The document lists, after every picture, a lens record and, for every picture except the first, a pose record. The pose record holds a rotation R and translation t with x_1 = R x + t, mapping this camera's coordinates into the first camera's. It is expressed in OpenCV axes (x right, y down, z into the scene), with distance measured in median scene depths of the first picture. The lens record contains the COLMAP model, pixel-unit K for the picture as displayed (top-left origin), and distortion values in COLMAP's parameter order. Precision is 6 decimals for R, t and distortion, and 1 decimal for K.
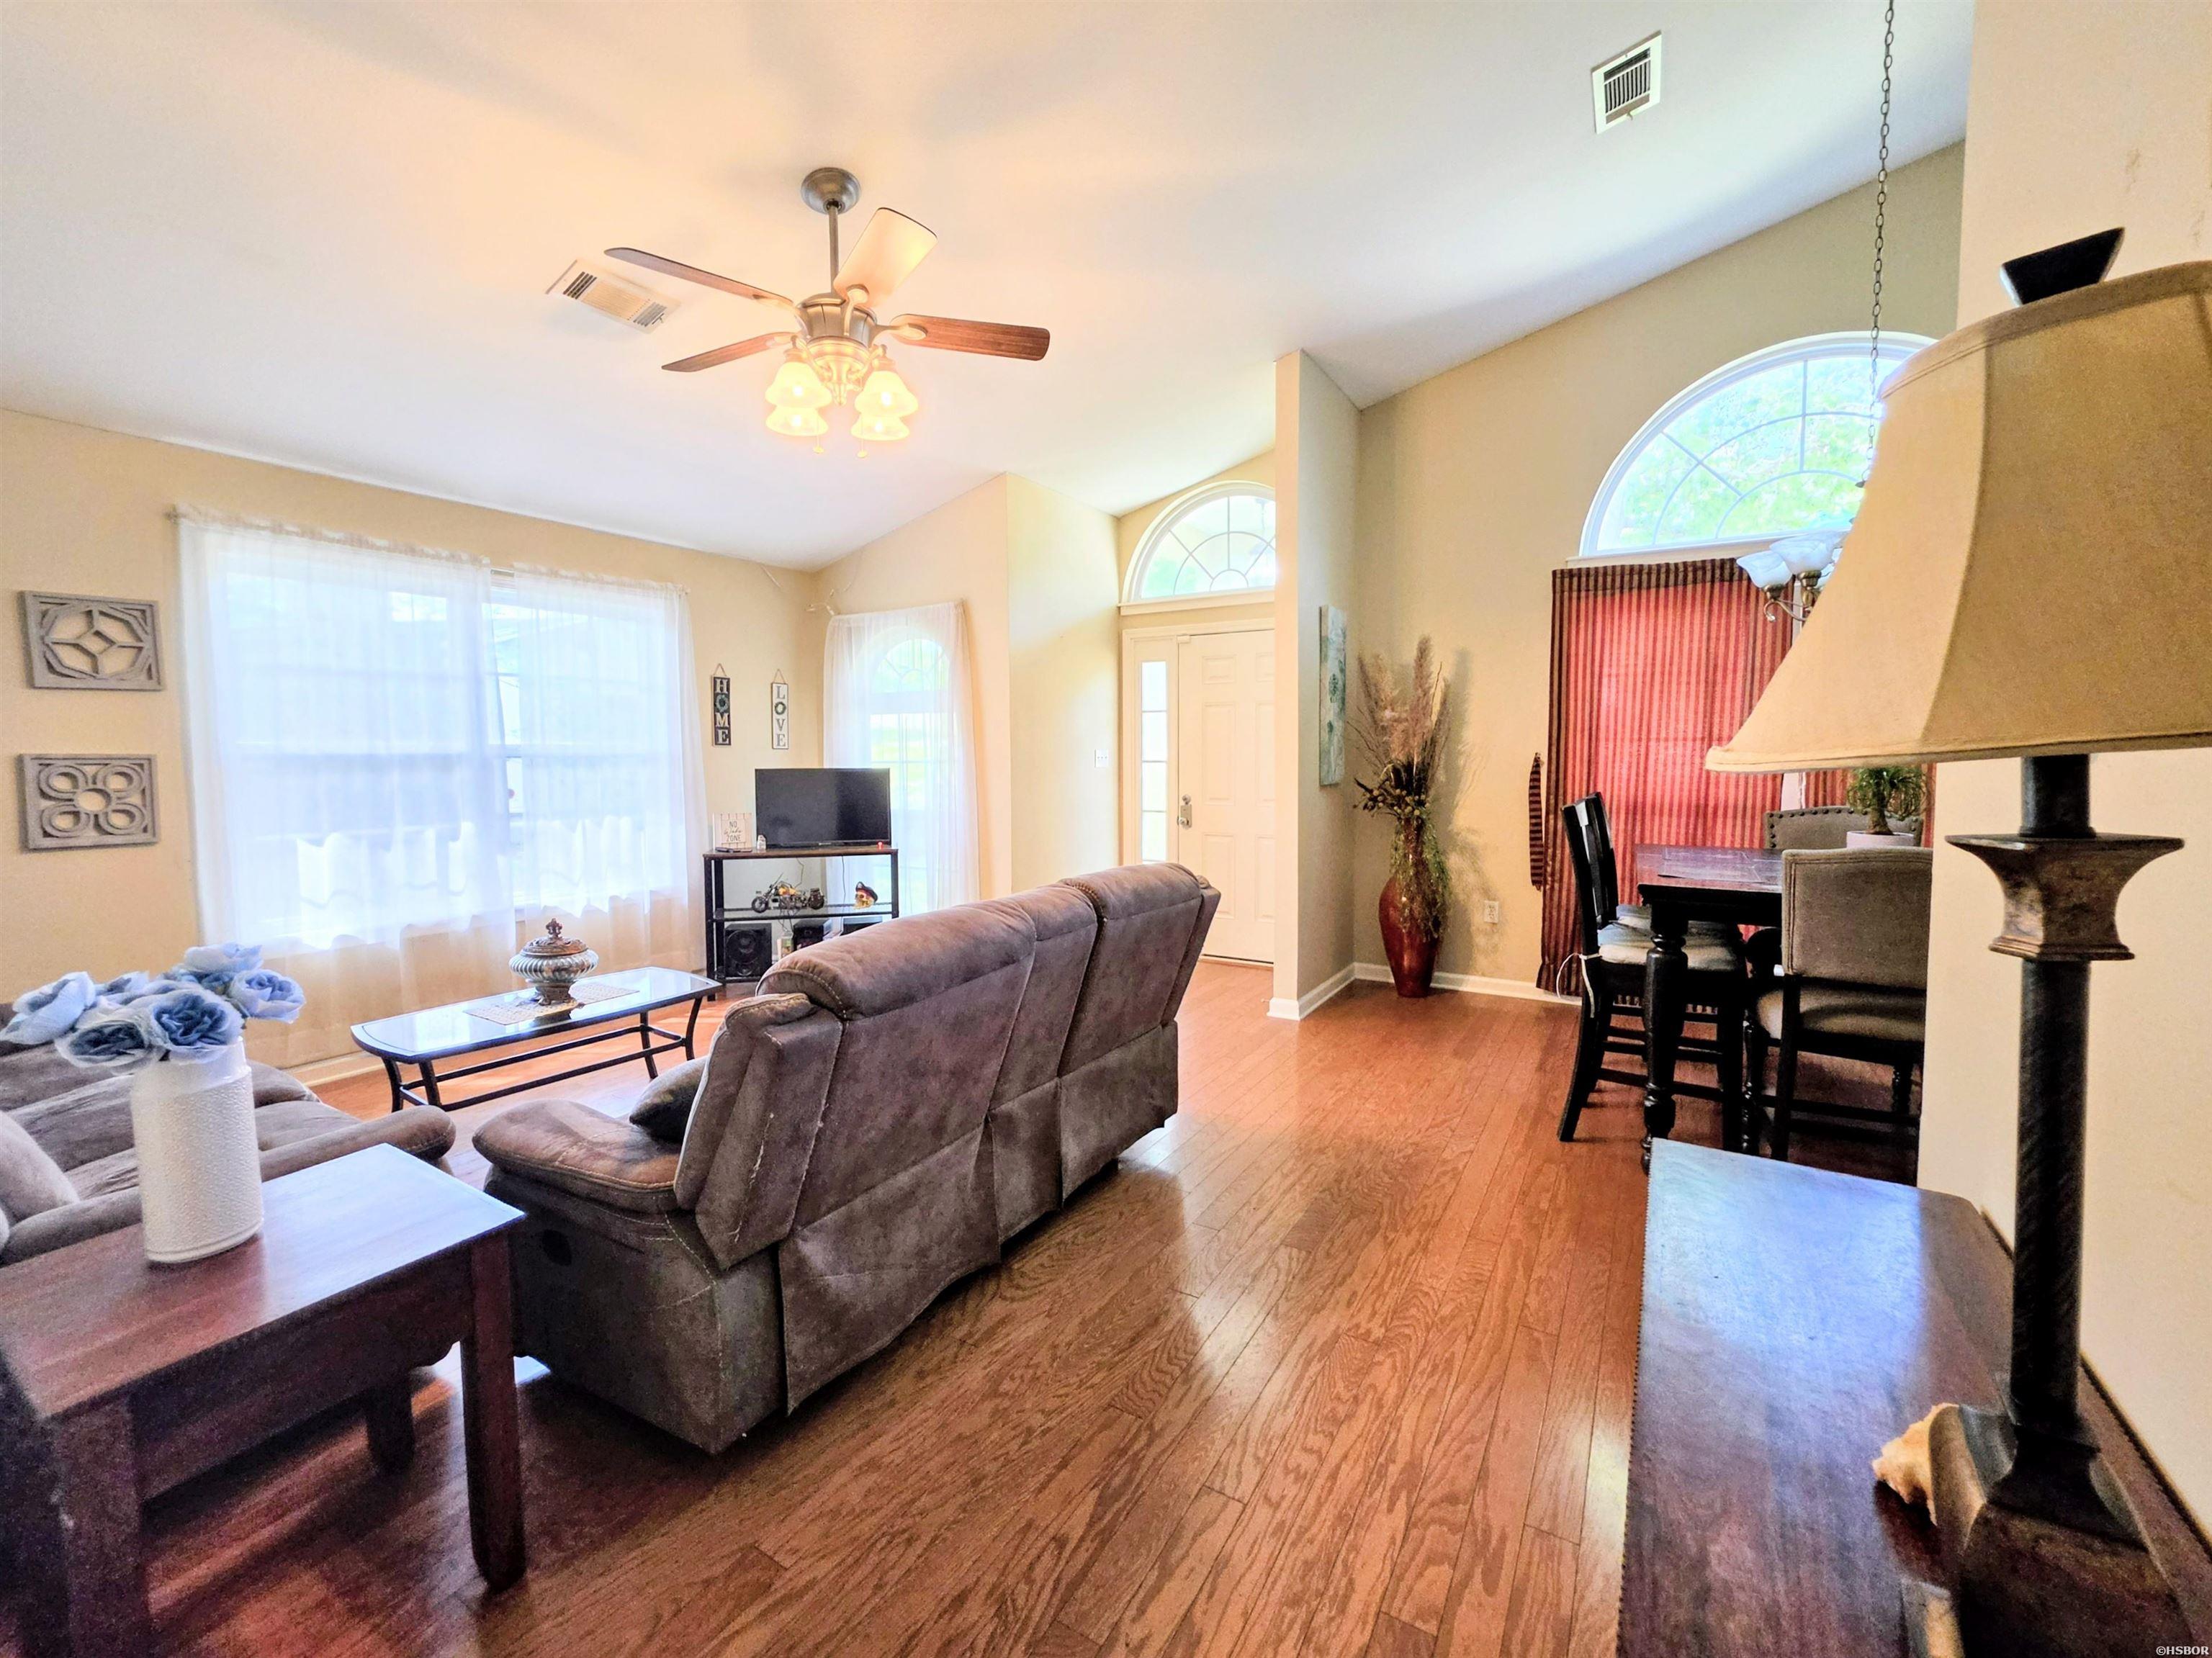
lens RADIAL K [[958.8, 0, 1112.0], [0, 958.8, 814.2], [0, 0, 1]] dist [-0.001630, 0.000566]
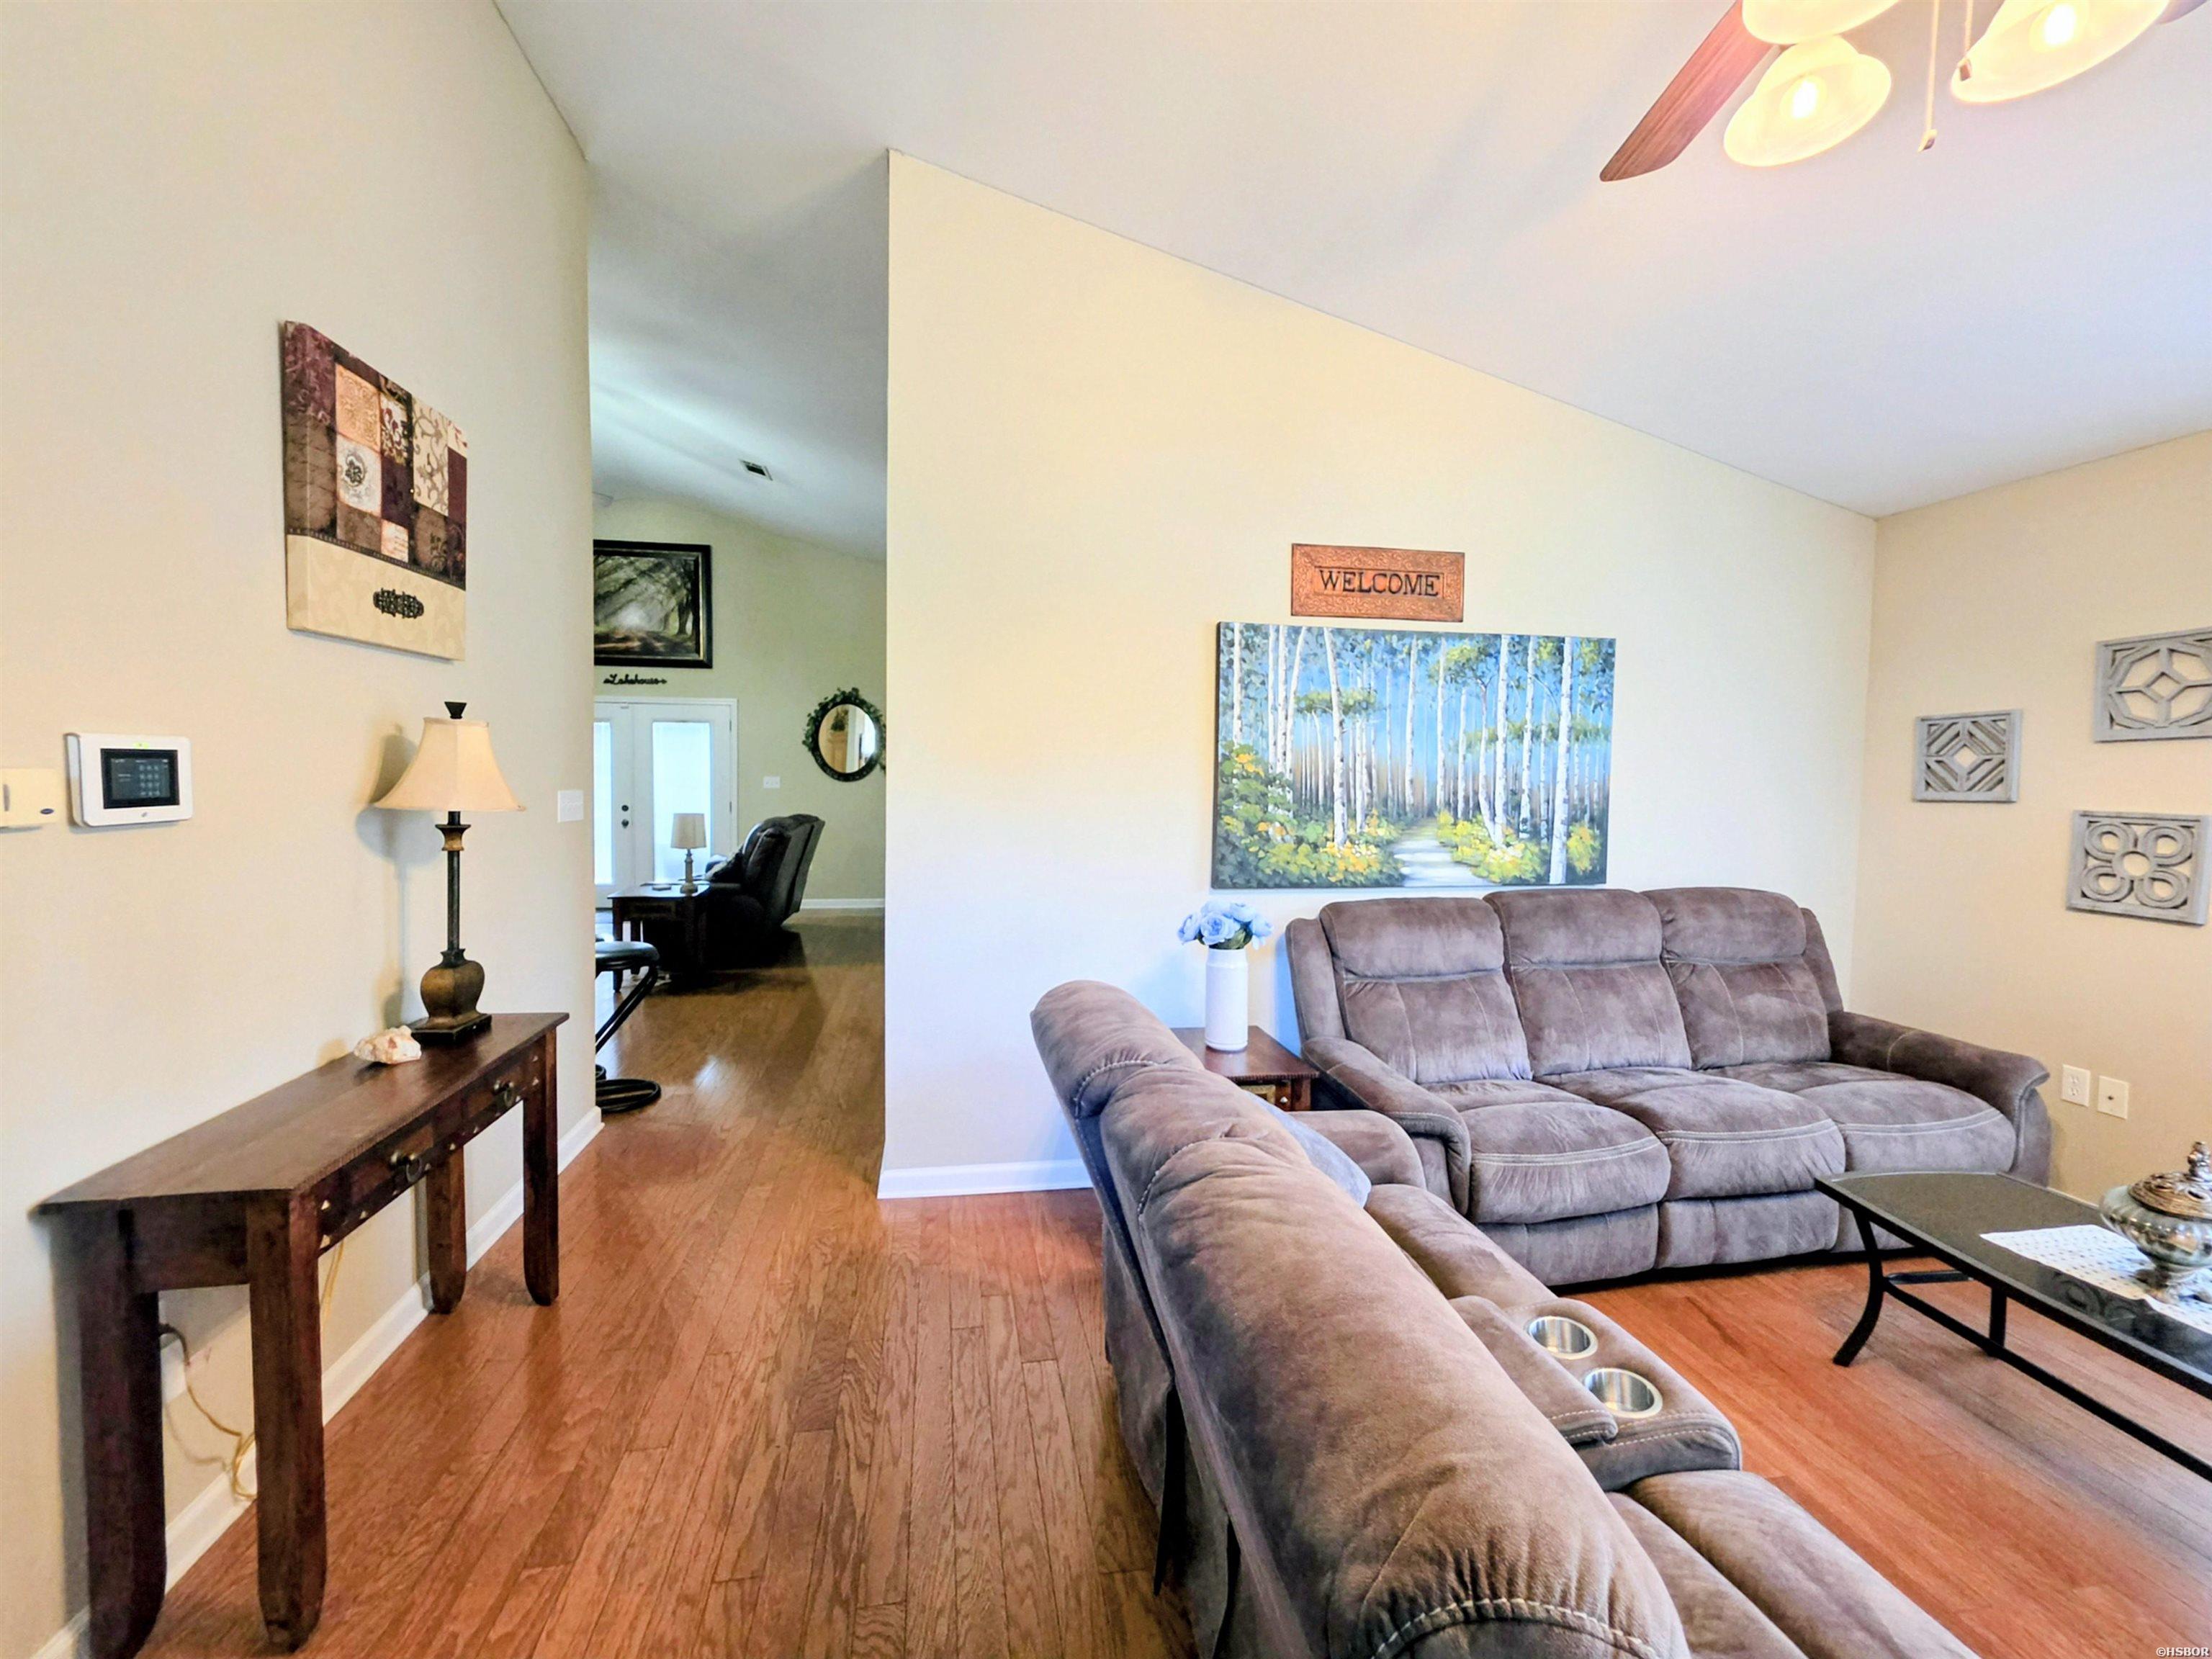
lens RADIAL K [[958.9, 0, 1112.0], [0, 958.9, 814.7], [0, 0, 1]] dist [-0.001630, 0.000566]
pose [[-0.775264, 0.020301, -0.631311, 0.246071], [-0.044063, 0.995310, 0.086117, -0.098999], [0.630098, 0.094581, -0.770734, 1.120284]]
